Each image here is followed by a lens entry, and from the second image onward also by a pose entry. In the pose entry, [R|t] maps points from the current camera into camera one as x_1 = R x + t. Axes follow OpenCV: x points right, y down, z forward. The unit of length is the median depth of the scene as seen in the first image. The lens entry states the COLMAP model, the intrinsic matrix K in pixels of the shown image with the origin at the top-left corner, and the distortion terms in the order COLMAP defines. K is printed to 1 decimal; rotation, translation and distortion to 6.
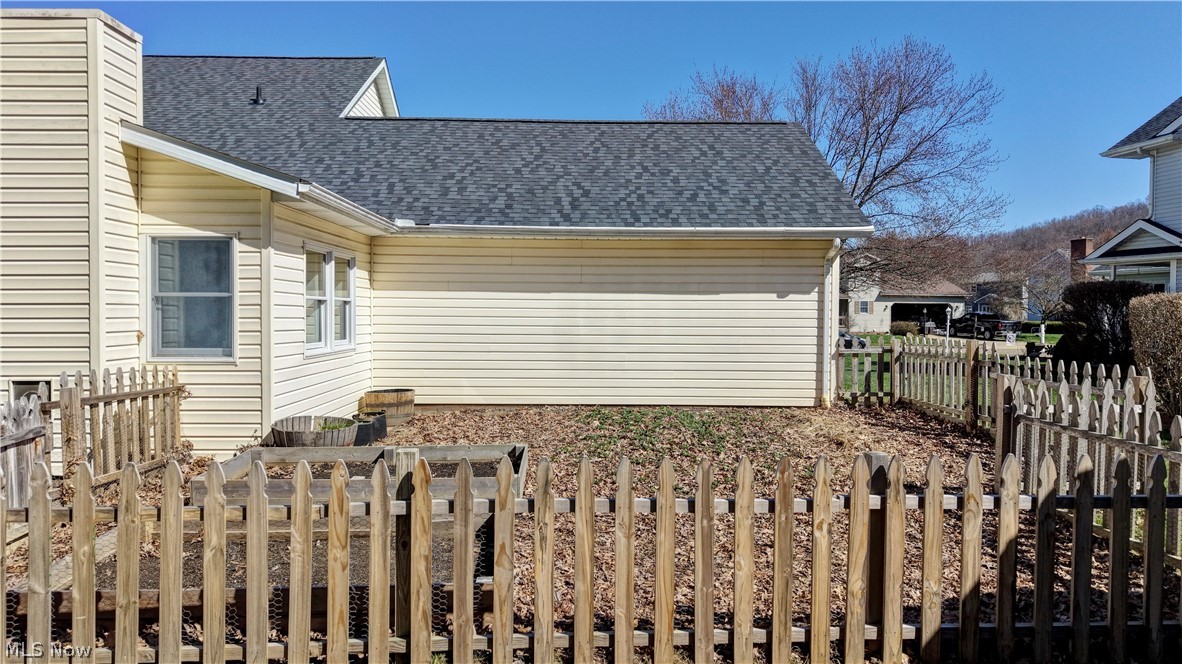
lens RADIAL K [[783.9, 0, 591.8], [0, 783.9, 336.1], [0, 0, 1]] dist [0.019408, -0.002070]
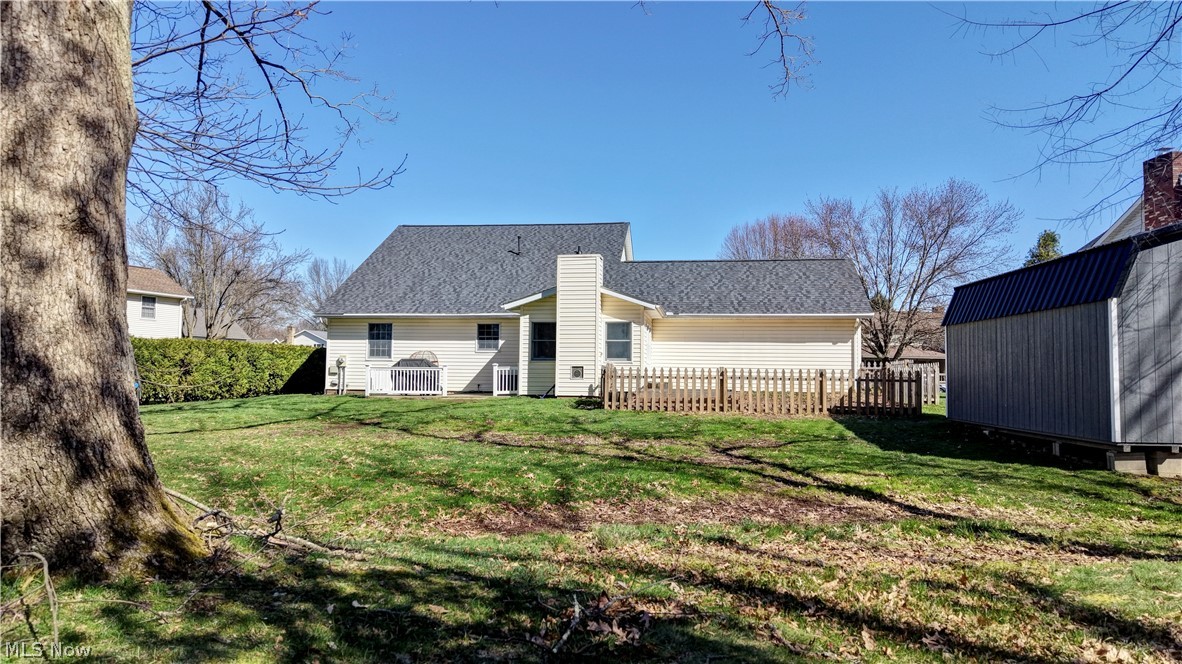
lens RADIAL K [[783.9, 0, 580.5], [0, 783.9, 333.5], [0, 0, 1]] dist [0.019408, -0.002070]
pose [[0.984540, -0.005654, -0.175067, -0.077845], [-0.010108, 0.995979, -0.089015, 0.123283], [0.174866, 0.089408, 0.980524, -1.294332]]
